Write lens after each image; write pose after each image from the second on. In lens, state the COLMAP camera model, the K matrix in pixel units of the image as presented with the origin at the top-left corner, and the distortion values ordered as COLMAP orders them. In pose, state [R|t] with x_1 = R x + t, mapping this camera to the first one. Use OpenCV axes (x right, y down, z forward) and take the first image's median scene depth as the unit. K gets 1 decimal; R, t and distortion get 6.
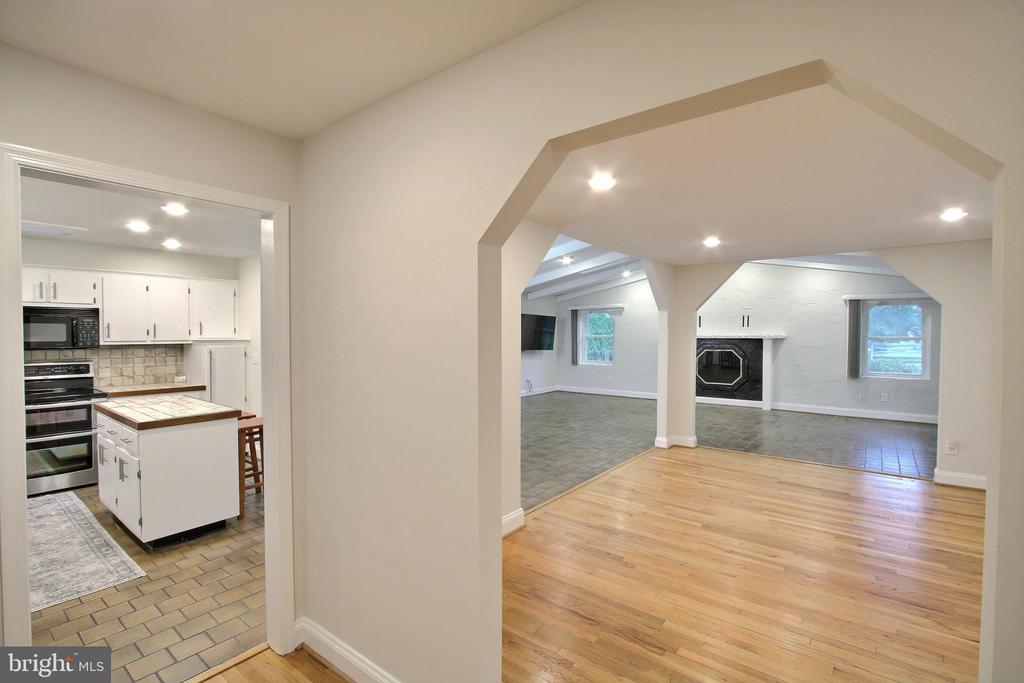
lens RADIAL K [[469.8, 0, 515.1], [0, 469.8, 342.5], [0, 0, 1]] dist [-0.017306, 0.002736]
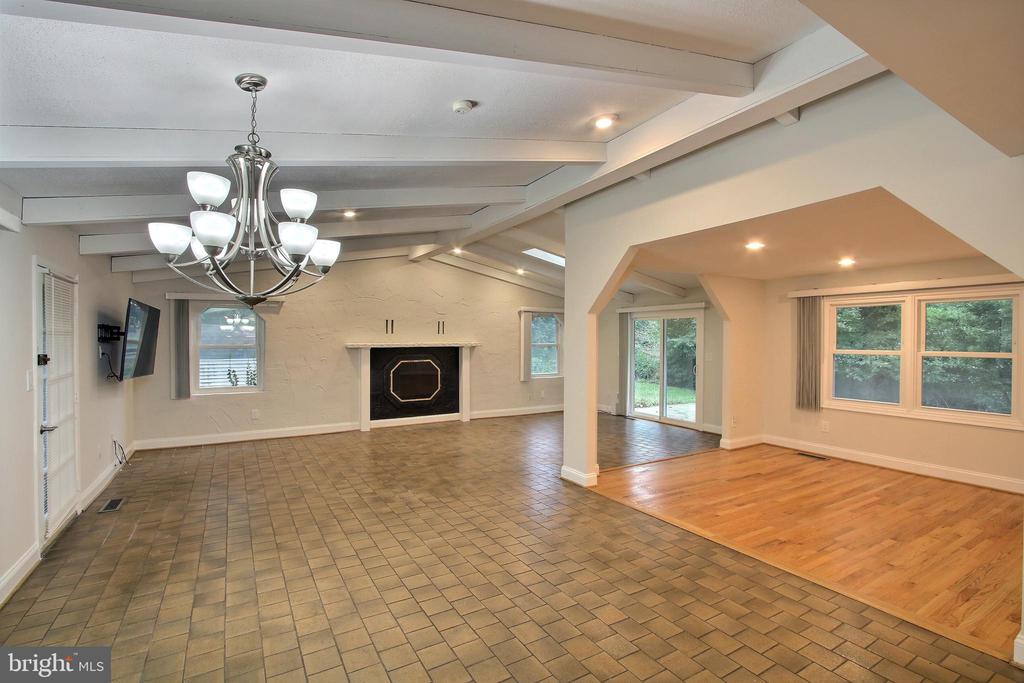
lens RADIAL K [[469.8, 0, 510.4], [0, 469.8, 339.8], [0, 0, 1]] dist [-0.017306, 0.002736]
pose [[0.365024, -0.000433, 0.930998, -0.358966], [0.018907, 0.999797, -0.006948, -0.015132], [-0.930806, 0.020138, 0.364958, 0.629287]]
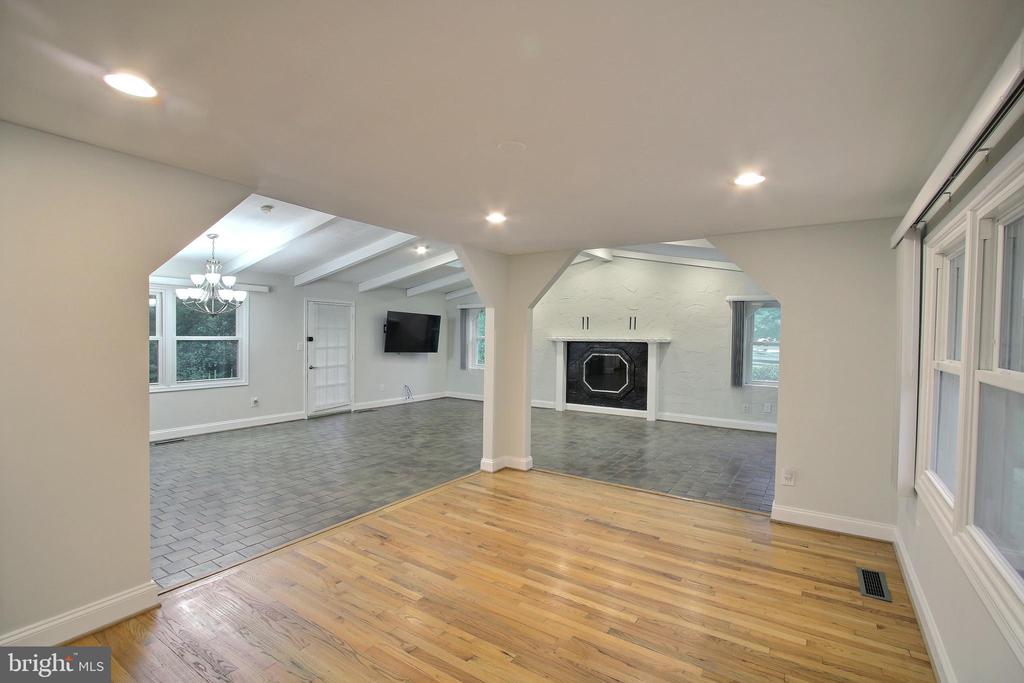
lens RADIAL K [[469.8, 0, 513.3], [0, 469.8, 343.0], [0, 0, 1]] dist [-0.017306, 0.002736]
pose [[0.996842, 0.011129, 0.078630, 0.219877], [-0.010989, 0.999937, -0.002216, -0.002498], [-0.078650, 0.001344, 0.996901, 0.120071]]
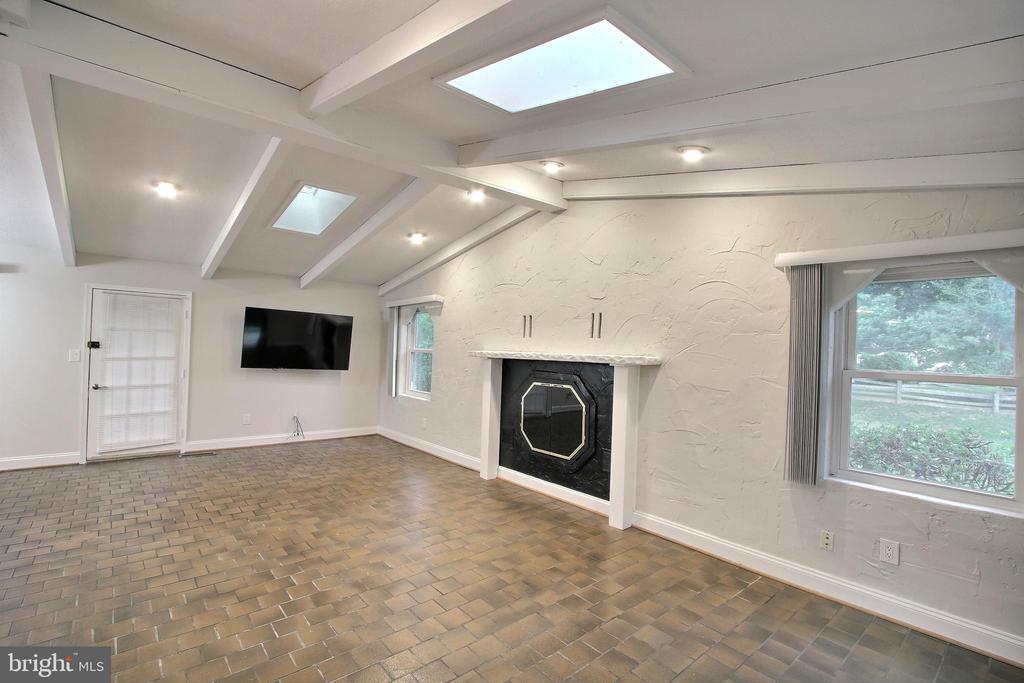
lens RADIAL K [[469.8, 0, 512.6], [0, 469.8, 345.2], [0, 0, 1]] dist [-0.017306, 0.002736]
pose [[0.981136, 0.030524, -0.190892, 0.583027], [-0.036231, 0.998993, -0.026479, -0.012009], [0.189892, 0.032896, 0.981254, 0.610914]]
